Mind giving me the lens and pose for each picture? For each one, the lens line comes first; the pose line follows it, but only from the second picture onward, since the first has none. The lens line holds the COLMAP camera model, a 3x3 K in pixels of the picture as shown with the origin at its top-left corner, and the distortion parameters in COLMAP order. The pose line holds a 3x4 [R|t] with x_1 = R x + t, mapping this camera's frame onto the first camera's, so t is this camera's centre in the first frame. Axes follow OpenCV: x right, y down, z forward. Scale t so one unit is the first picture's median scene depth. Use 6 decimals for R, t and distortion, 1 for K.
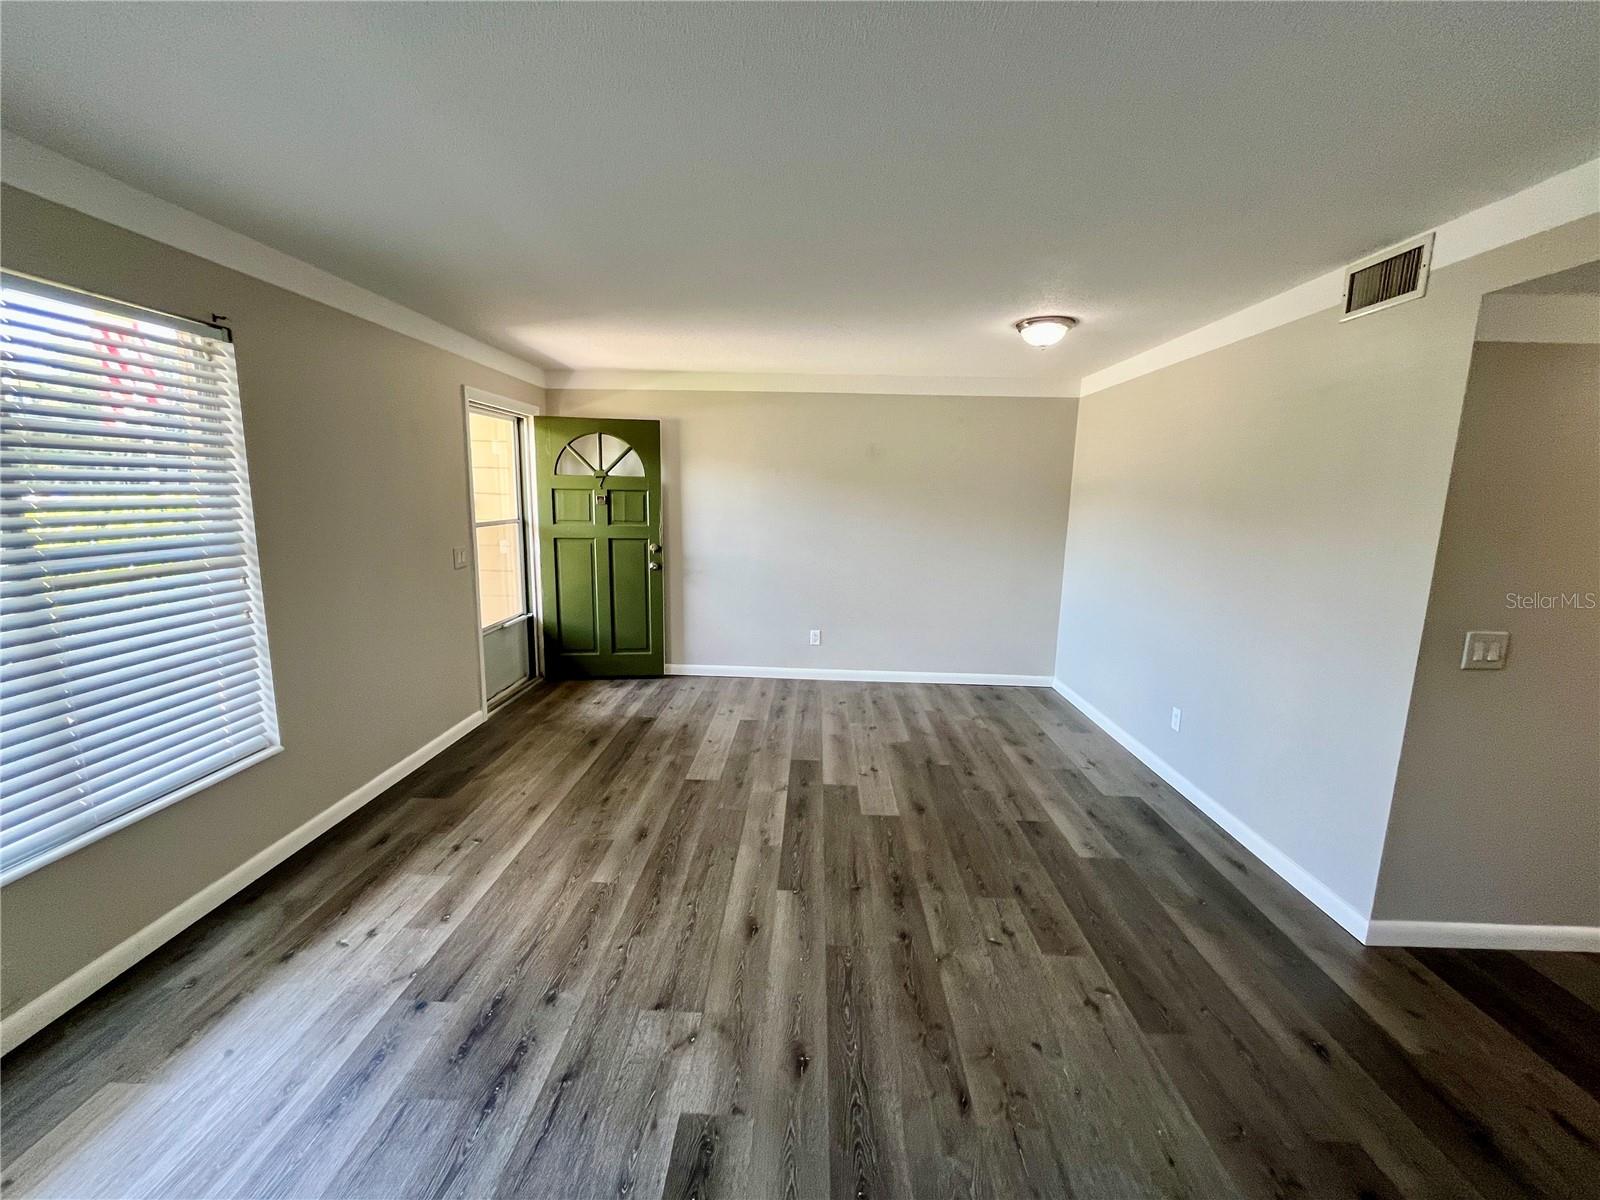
lens RADIAL K [[647.9, 0, 796.9], [0, 647.9, 597.5], [0, 0, 1]] dist [-0.003601, 0.000218]
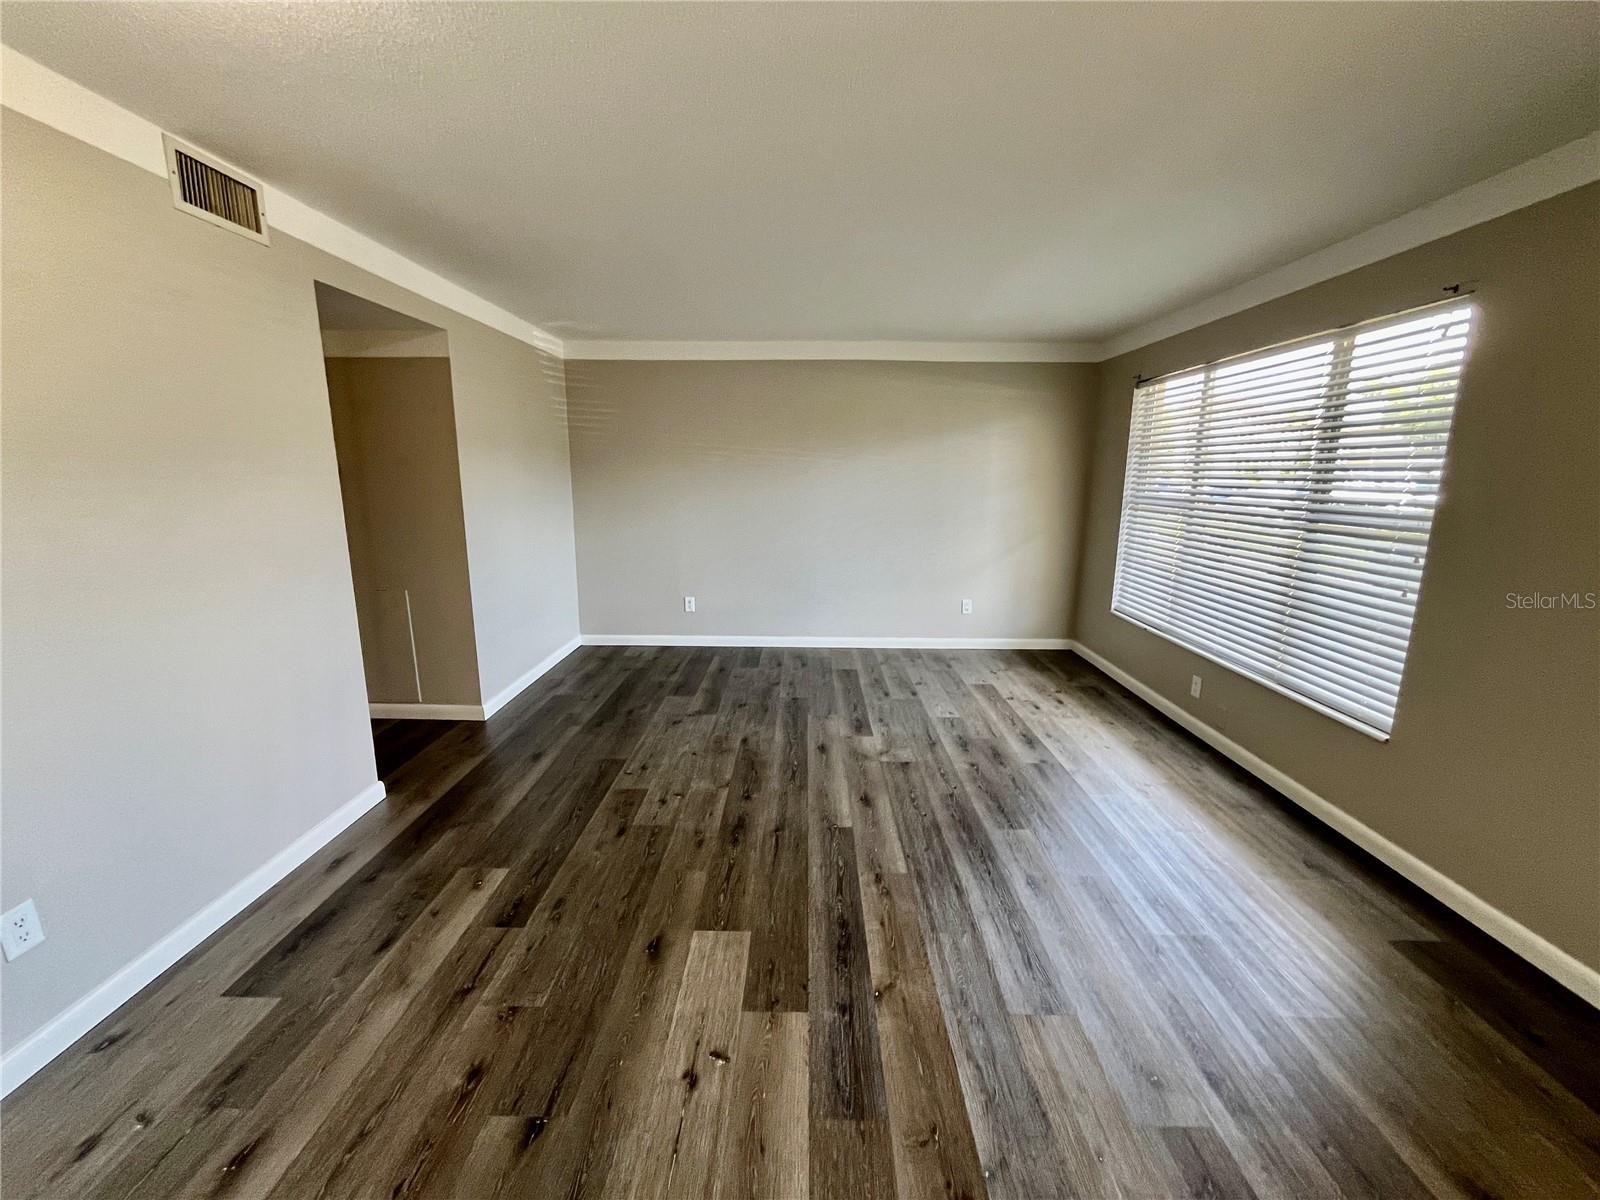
lens RADIAL K [[647.9, 0, 796.9], [0, 647.9, 597.5], [0, 0, 1]] dist [-0.003601, 0.000218]
pose [[-0.999403, -0.026215, -0.022490, 0.077337], [-0.032441, 0.935970, 0.350581, -0.223833], [0.011859, 0.351101, -0.936262, 1.514100]]
